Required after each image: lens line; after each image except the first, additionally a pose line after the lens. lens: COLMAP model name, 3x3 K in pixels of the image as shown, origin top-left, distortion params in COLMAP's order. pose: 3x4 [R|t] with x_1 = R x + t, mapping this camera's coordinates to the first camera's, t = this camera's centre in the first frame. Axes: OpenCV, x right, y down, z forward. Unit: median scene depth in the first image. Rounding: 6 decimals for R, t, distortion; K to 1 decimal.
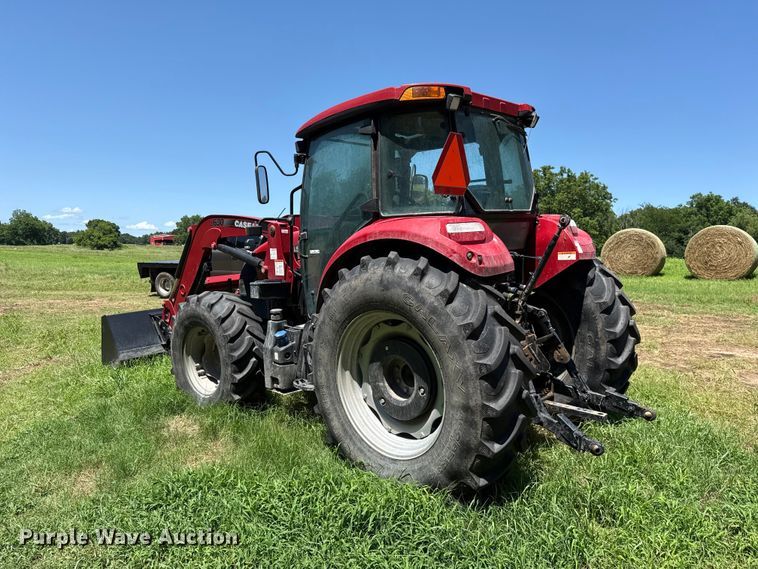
lens RADIAL K [[538.2, 0, 376.3], [0, 538.2, 286.8], [0, 0, 1]] dist [0.052006, -0.072849]
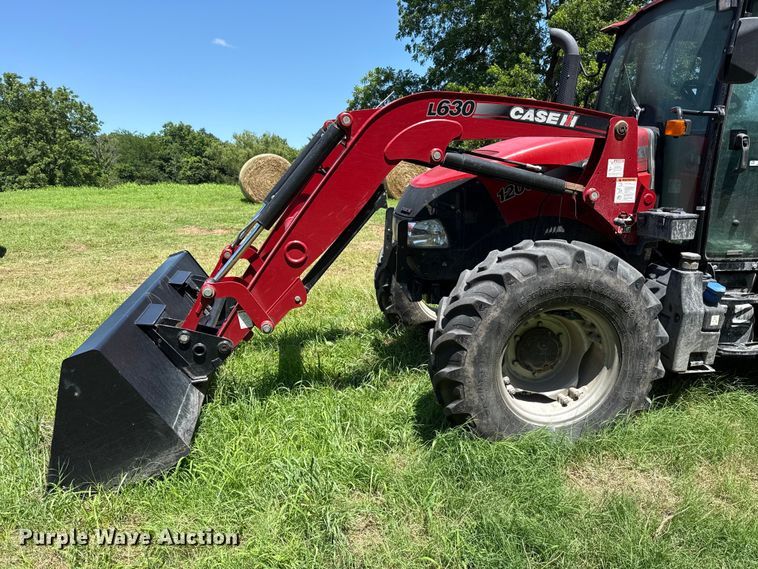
lens RADIAL K [[538.2, 0, 376.3], [0, 538.2, 286.8], [0, 0, 1]] dist [0.052006, -0.072849]
pose [[0.592154, -0.166272, 0.788484, -0.727888], [0.062935, 0.985035, 0.160456, -0.036923], [-0.803363, -0.045391, 0.593757, 0.703189]]
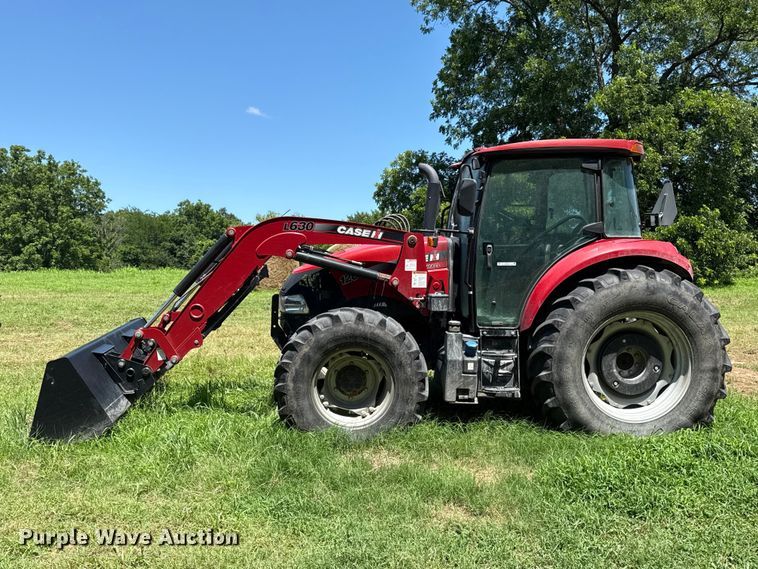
lens RADIAL K [[670.0, 0, 374.6], [0, 670.0, 285.6], [0, 0, 1]] dist [0.219284, -0.500376]
pose [[0.658036, -0.011202, 0.752903, -0.944454], [0.034393, 0.999293, -0.015192, -0.007443], [-0.752201, 0.035892, 0.657956, 0.220340]]
